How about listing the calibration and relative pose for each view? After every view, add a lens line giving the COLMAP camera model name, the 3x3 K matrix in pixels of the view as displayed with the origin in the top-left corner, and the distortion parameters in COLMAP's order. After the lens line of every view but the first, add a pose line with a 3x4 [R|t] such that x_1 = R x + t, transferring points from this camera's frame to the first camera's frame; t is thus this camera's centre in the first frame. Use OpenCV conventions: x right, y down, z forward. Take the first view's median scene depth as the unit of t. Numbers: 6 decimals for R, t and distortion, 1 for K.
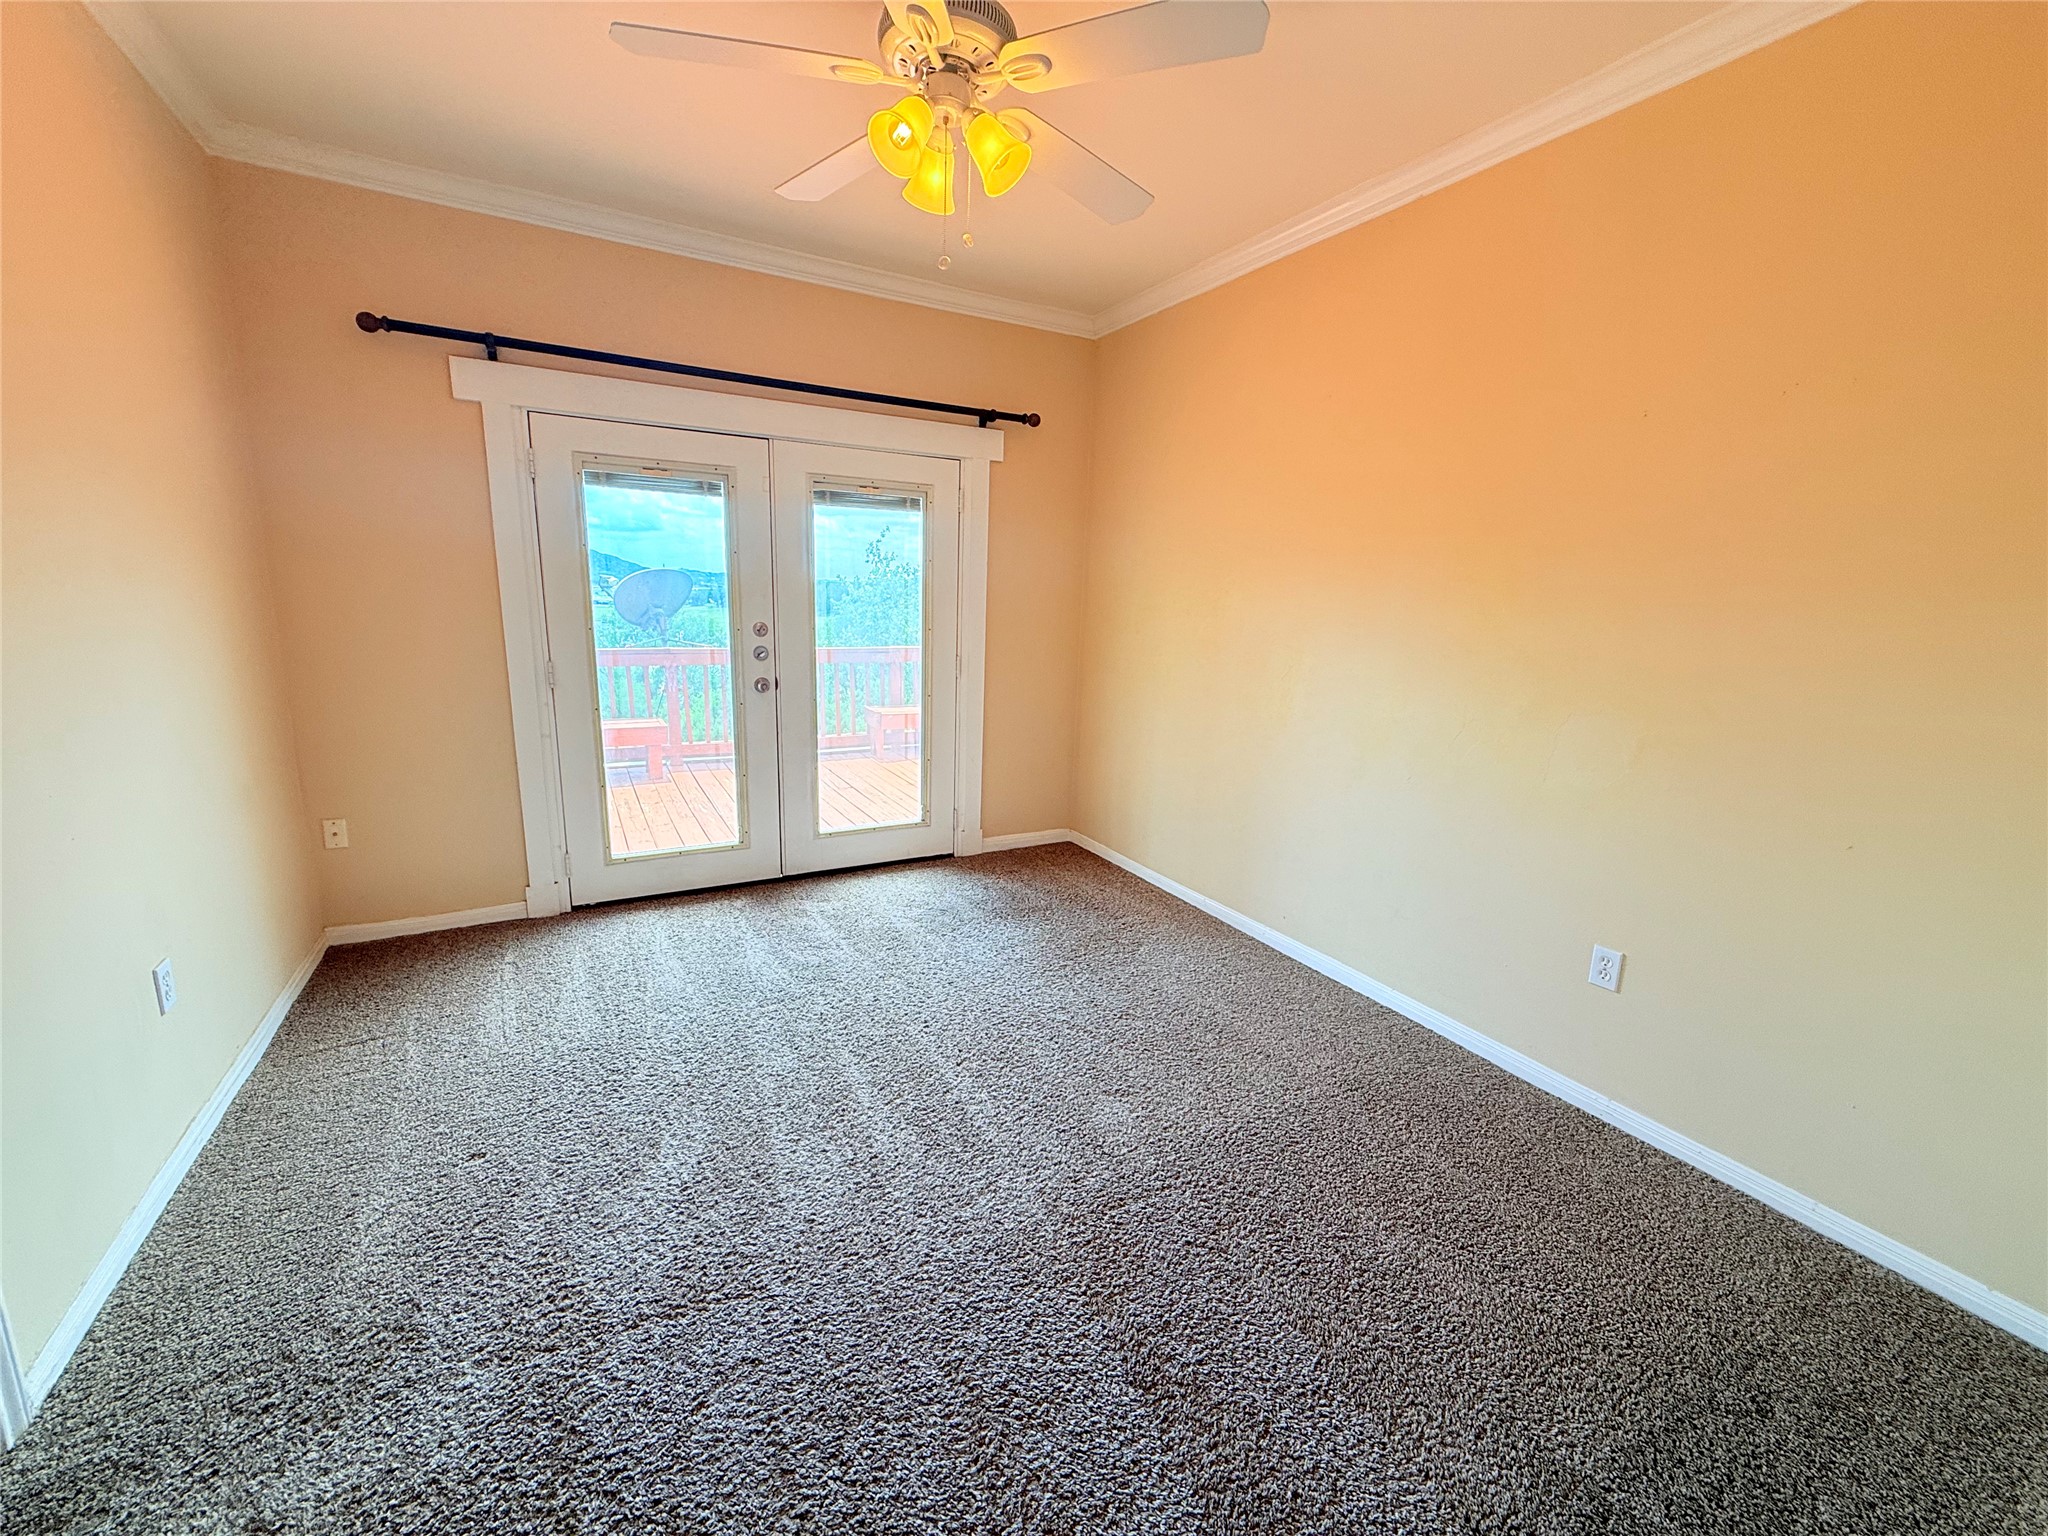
lens RADIAL K [[779.4, 0, 1019.3], [0, 779.4, 758.4], [0, 0, 1]] dist [0.000349, 0.000113]
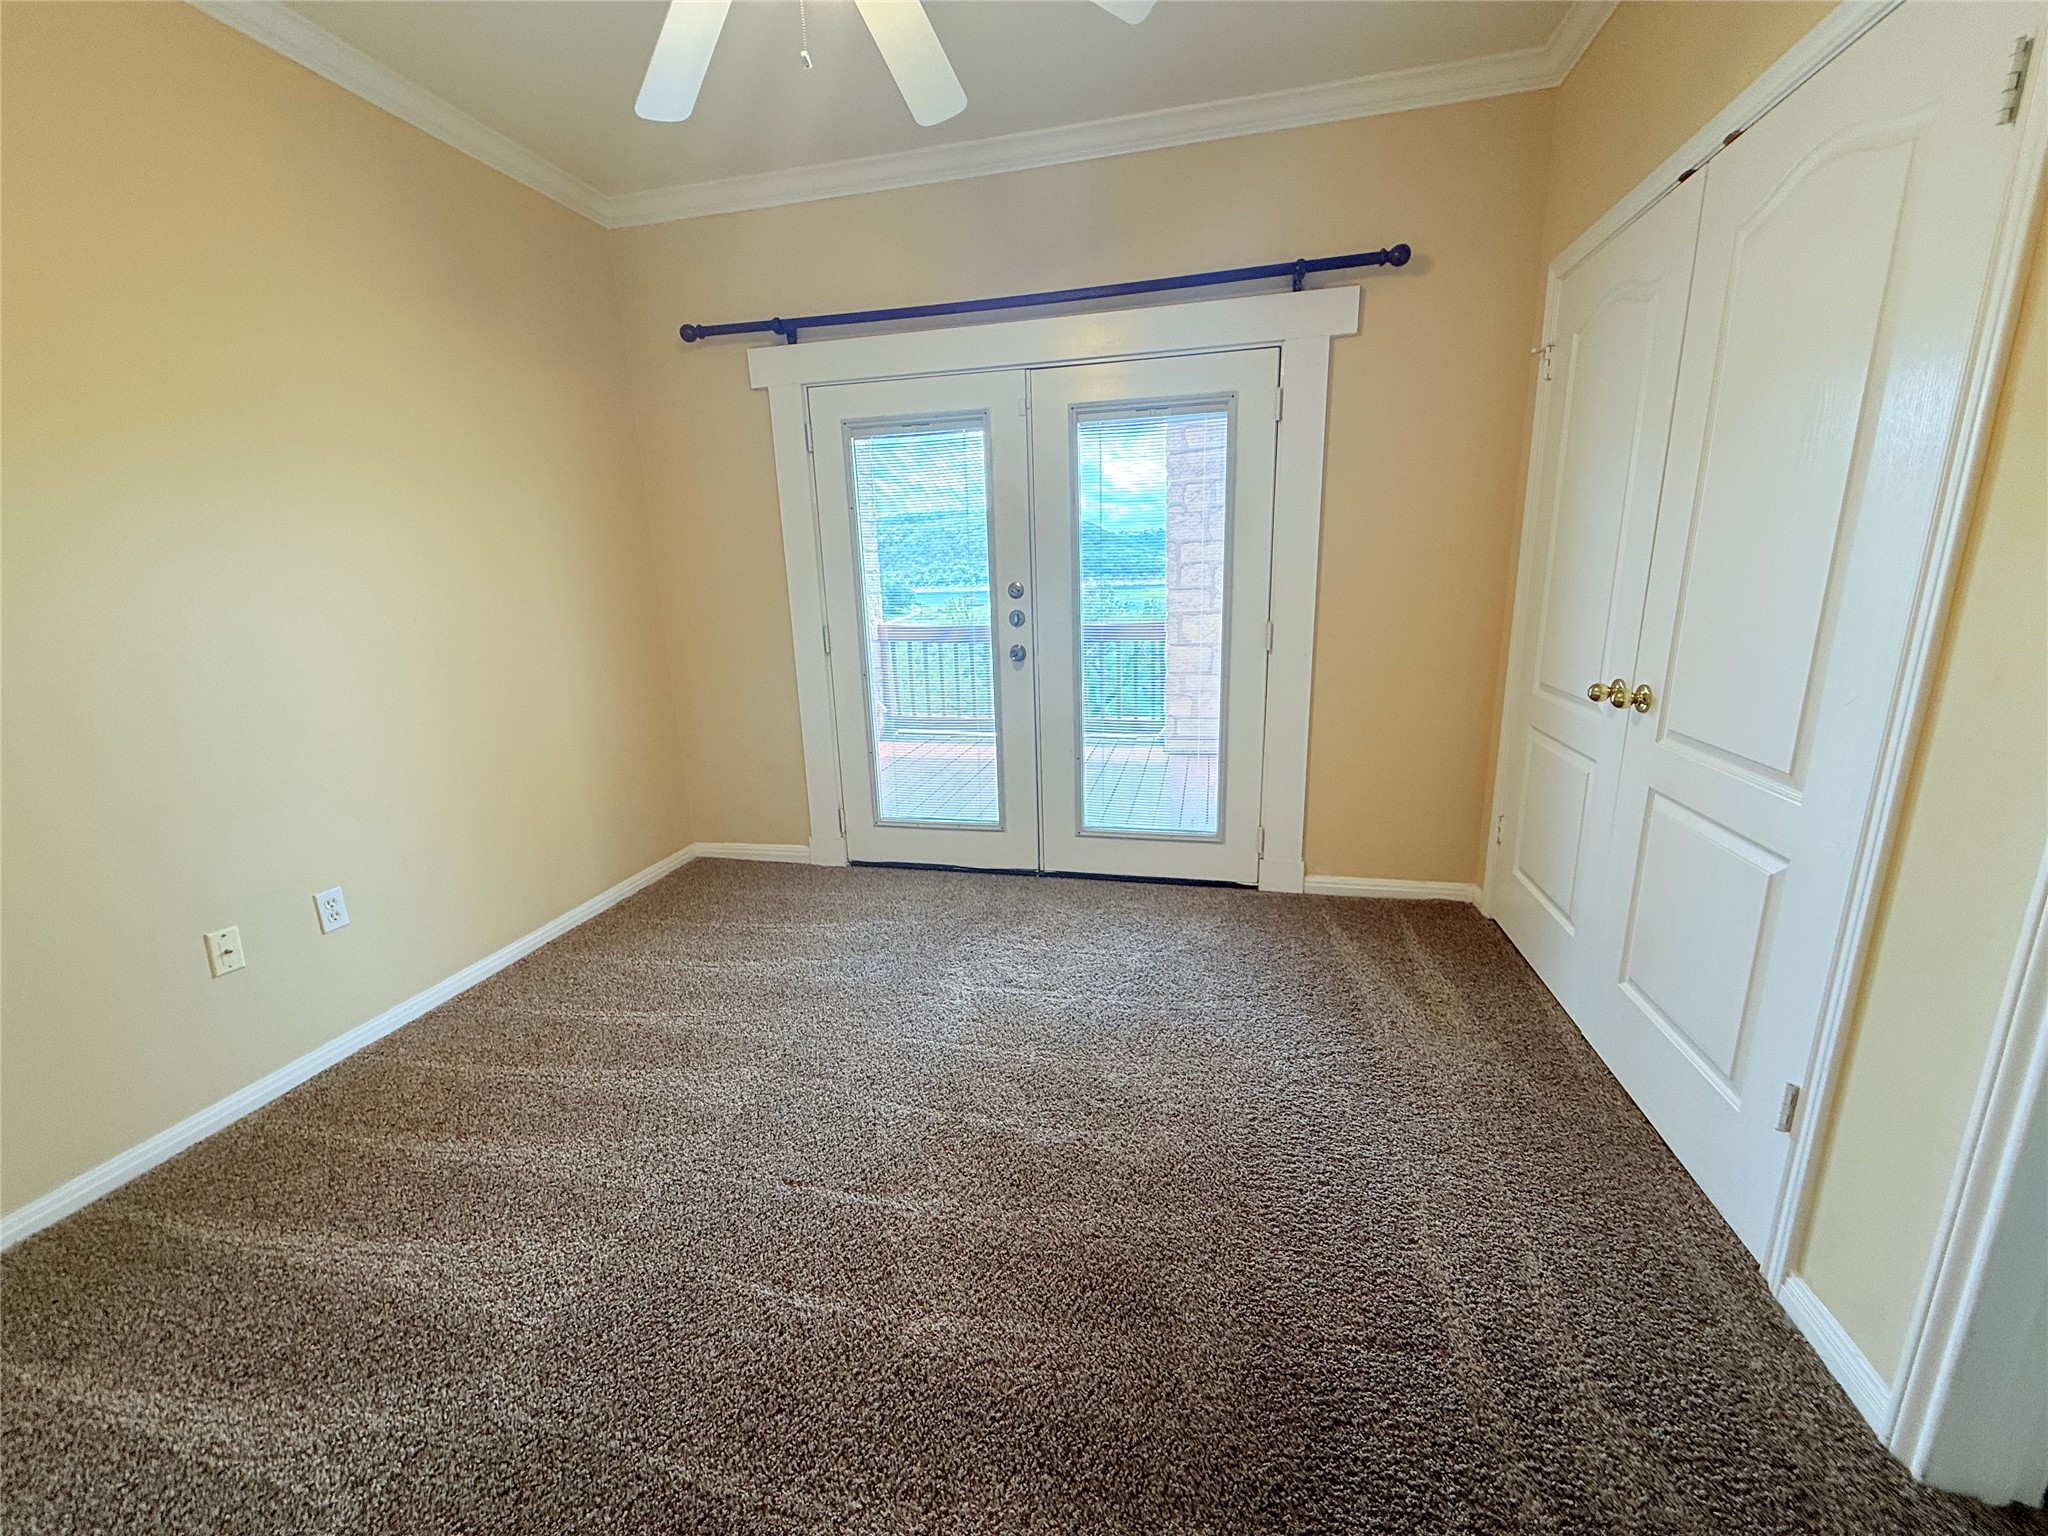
lens RADIAL K [[833.2, 0, 1023.6], [0, 833.2, 770.0], [0, 0, 1]] dist [0.001917, 0.000271]
pose [[0.741382, 0.114202, -0.661295, 0.324058], [-0.090744, 0.993423, 0.069826, -0.030113], [0.664920, 0.008241, 0.746869, 0.298200]]
